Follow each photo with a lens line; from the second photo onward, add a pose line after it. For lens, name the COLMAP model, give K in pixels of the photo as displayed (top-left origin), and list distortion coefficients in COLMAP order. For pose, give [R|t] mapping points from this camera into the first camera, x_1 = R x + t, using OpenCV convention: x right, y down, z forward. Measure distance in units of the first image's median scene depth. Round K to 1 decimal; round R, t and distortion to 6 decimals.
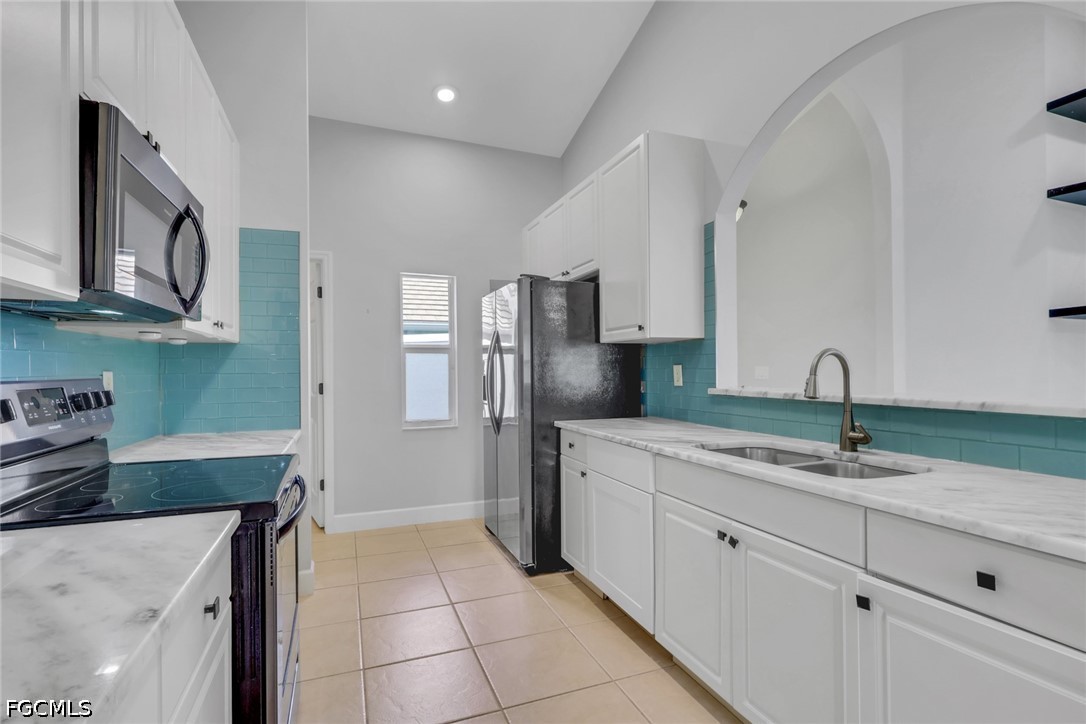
lens RADIAL K [[520.8, 0, 534.9], [0, 520.8, 370.0], [0, 0, 1]] dist [-0.000310, -0.000348]
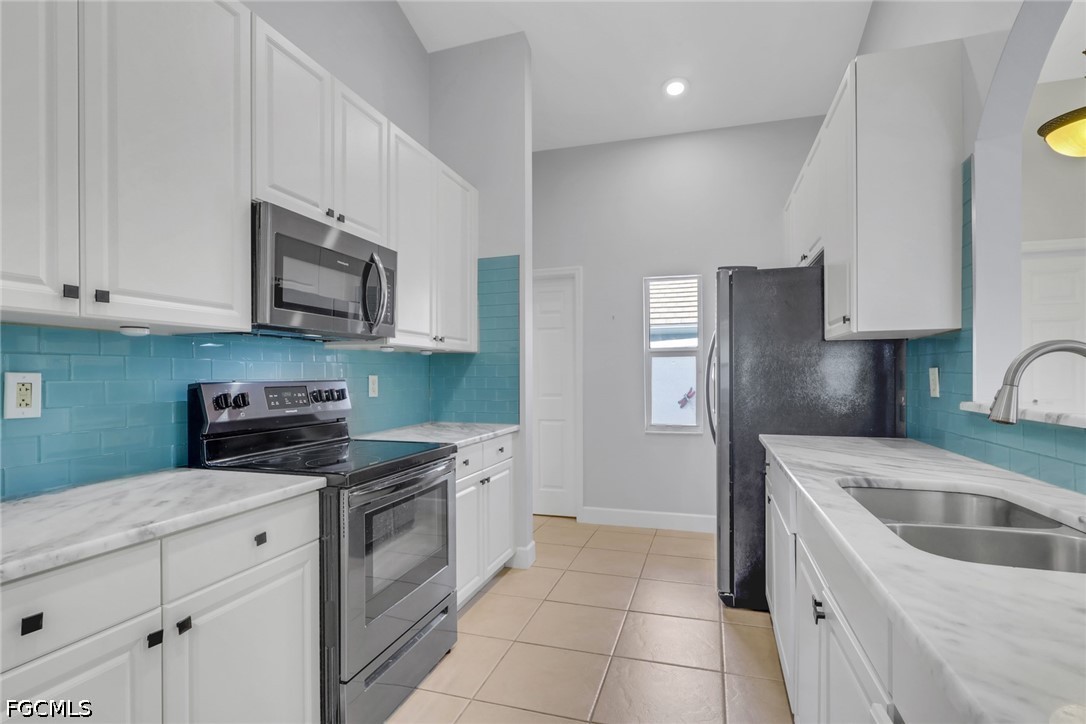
lens RADIAL K [[520.8, 0, 542.8], [0, 520.8, 376.8], [0, 0, 1]] dist [-0.000310, -0.000348]
pose [[0.786122, 0.004351, -0.618056, 0.283349], [0.000266, 0.999973, 0.007379, -0.002516], [0.618071, -0.005965, 0.786099, 0.107999]]
